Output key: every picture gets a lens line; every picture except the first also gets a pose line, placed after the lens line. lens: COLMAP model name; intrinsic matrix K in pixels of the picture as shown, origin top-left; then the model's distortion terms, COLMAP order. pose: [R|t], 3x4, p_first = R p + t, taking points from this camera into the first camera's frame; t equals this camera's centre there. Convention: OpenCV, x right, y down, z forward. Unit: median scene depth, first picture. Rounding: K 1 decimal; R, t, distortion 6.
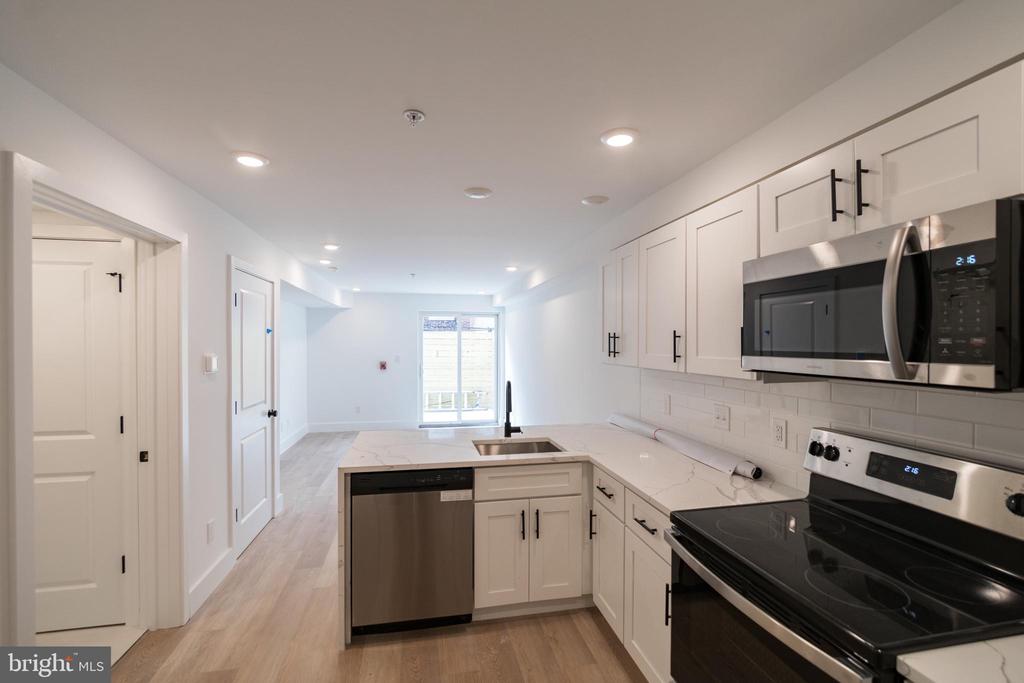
lens RADIAL K [[440.7, 0, 512.0], [0, 440.7, 341.5], [0, 0, 1]] dist [-0.012621, -0.000086]
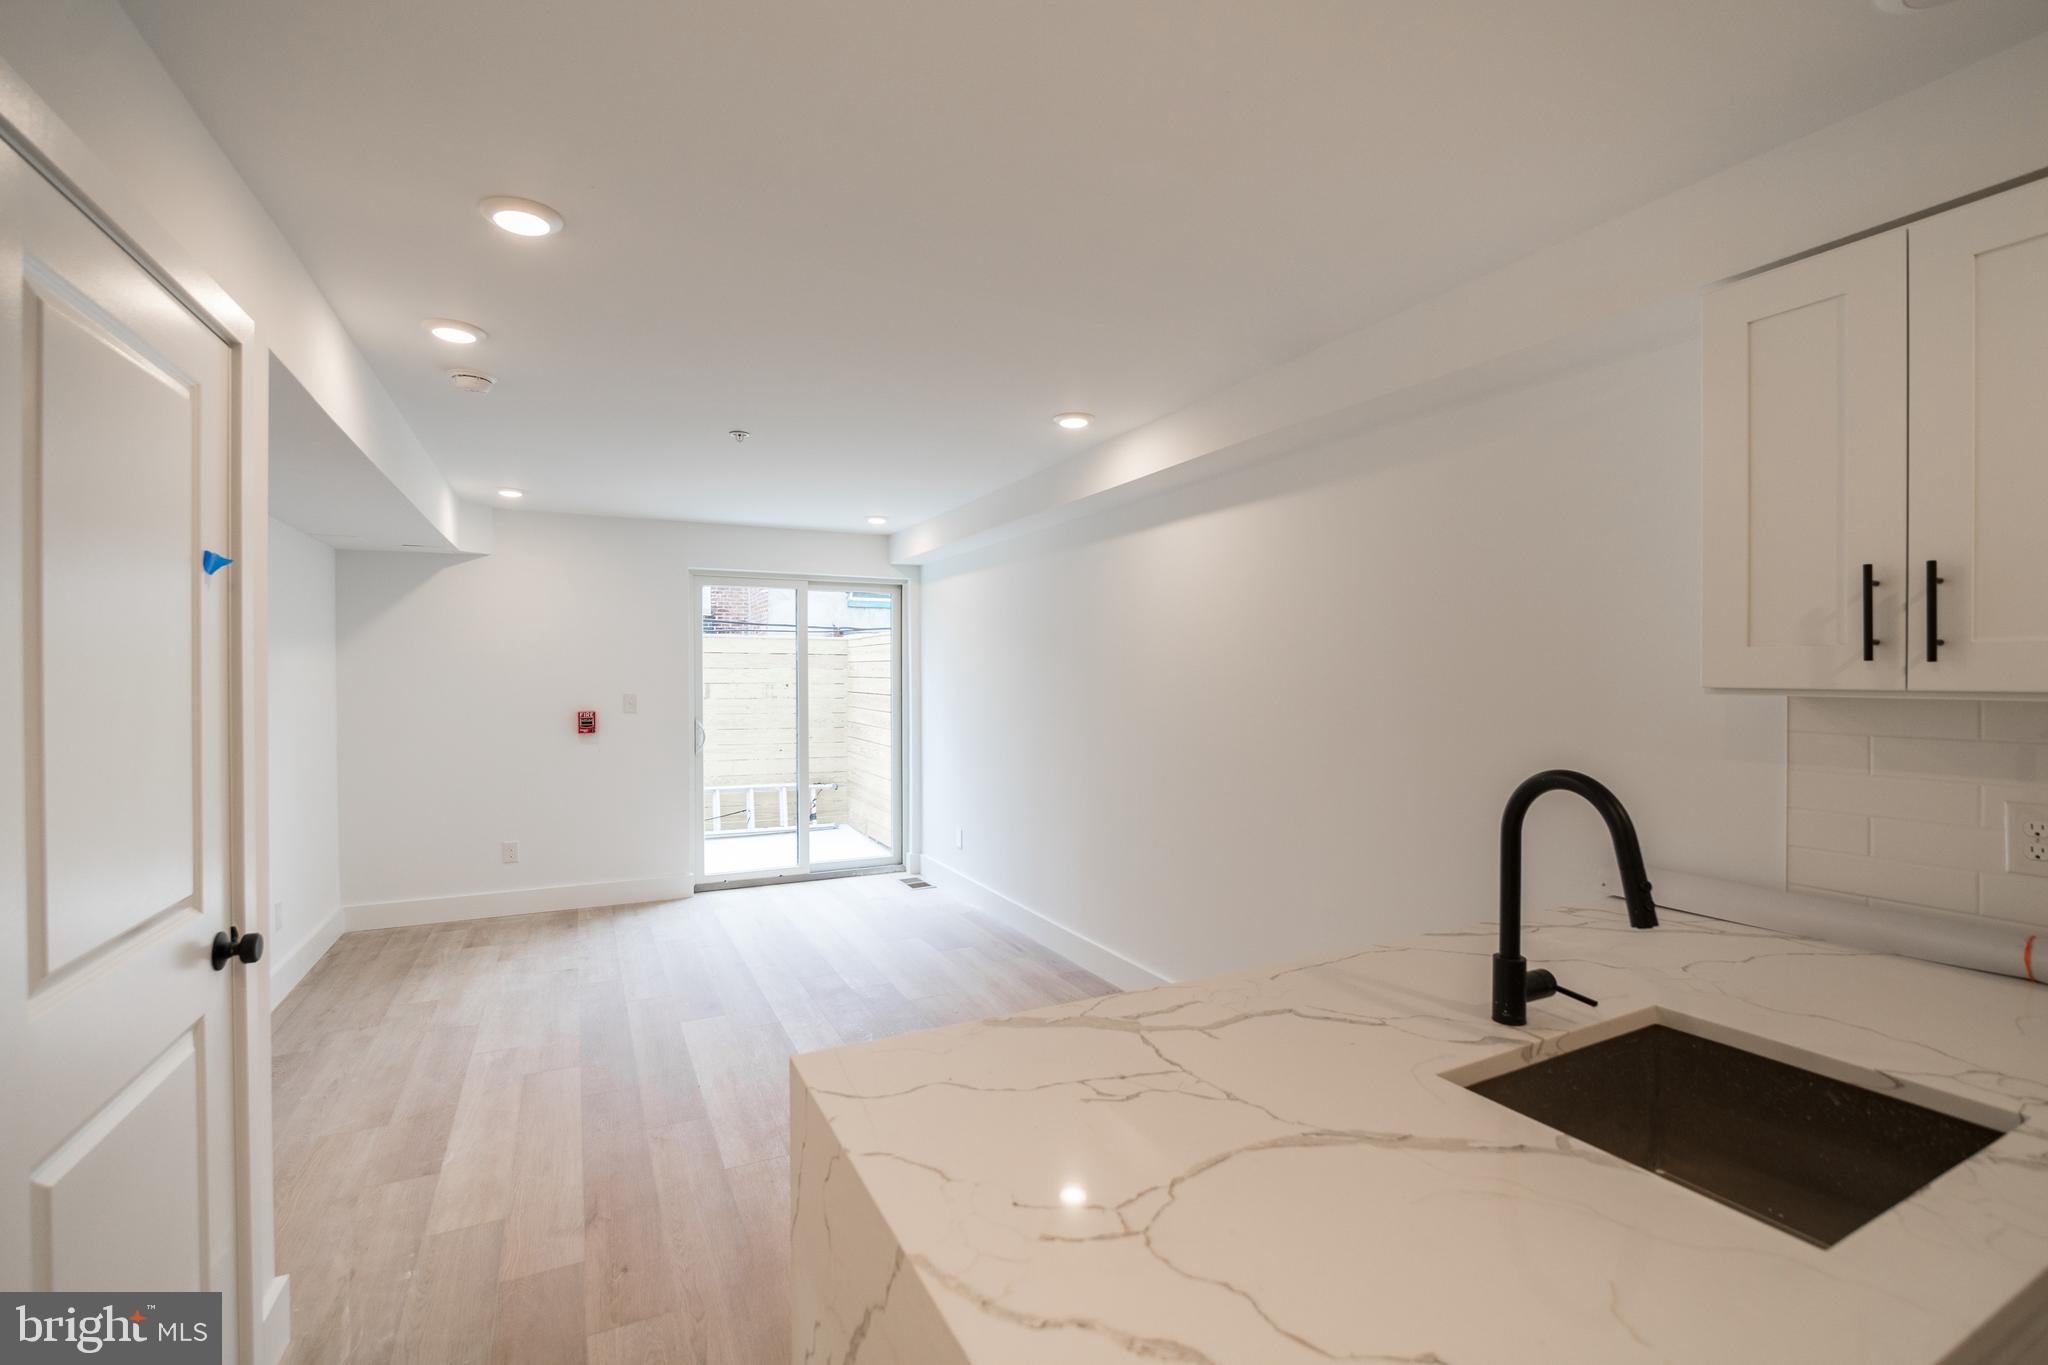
lens RADIAL K [[888.7, 0, 1025.7], [0, 888.7, 673.1], [0, 0, 1]] dist [-0.012911, -0.000420]
pose [[0.967444, -0.005509, 0.253025, -0.163349], [0.004461, 0.999979, 0.004717, 0.016820], [-0.253045, -0.003434, 0.967448, 0.284364]]
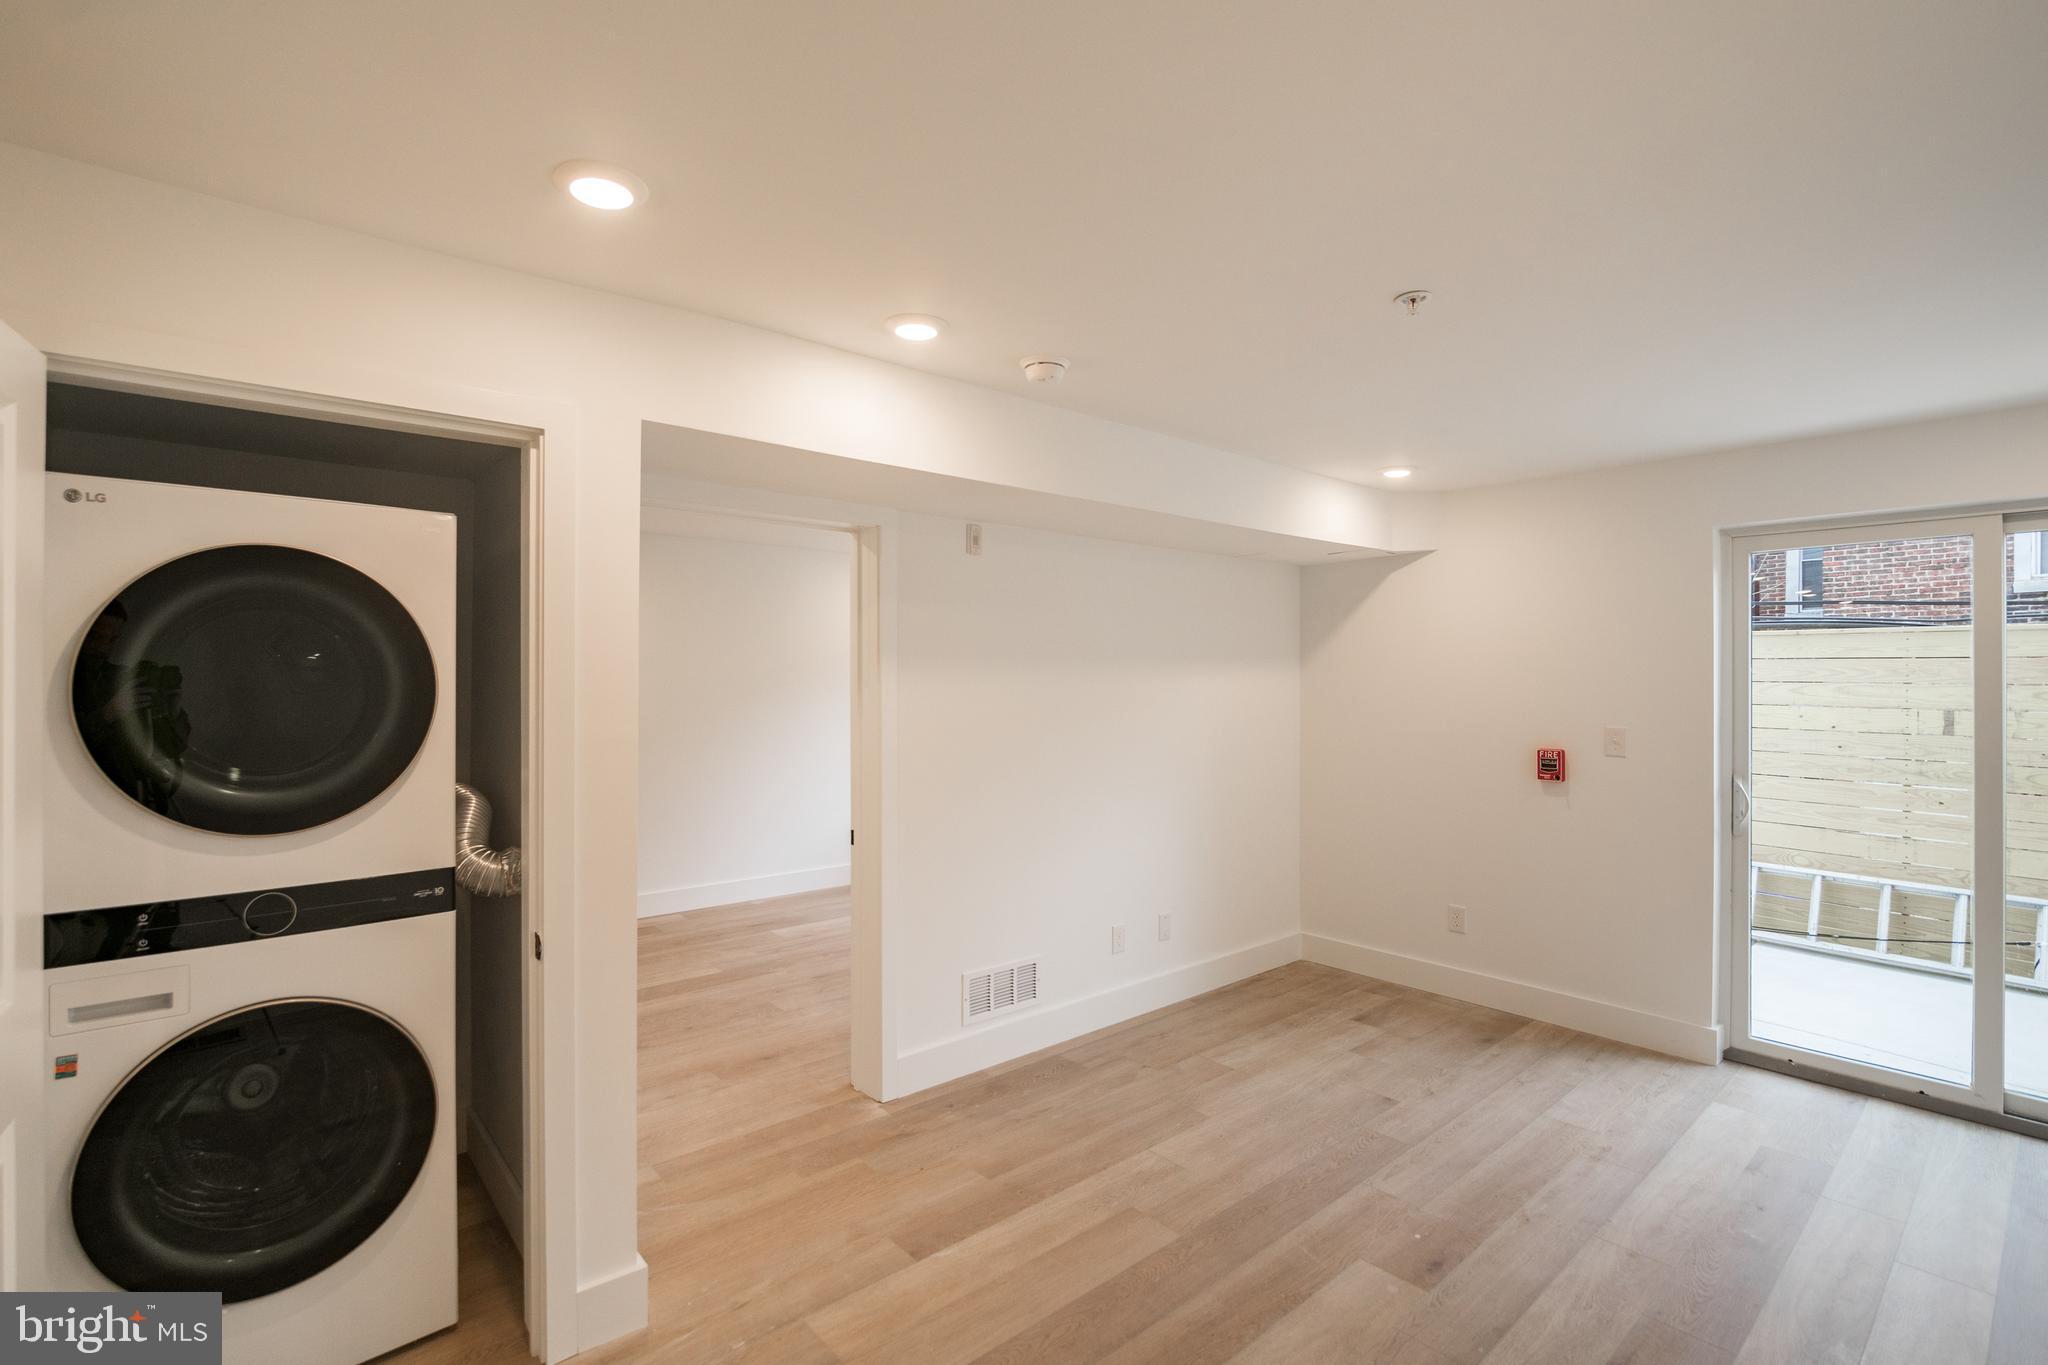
lens RADIAL K [[921.8, 0, 1011.4], [0, 921.8, 674.1], [0, 0, 1]] dist [-0.021938, 0.003176]
pose [[0.470827, -0.006820, -0.882199, 0.027460], [0.004250, 0.999976, -0.005462, 0.005107], [0.882215, -0.001178, 0.470844, 0.590139]]
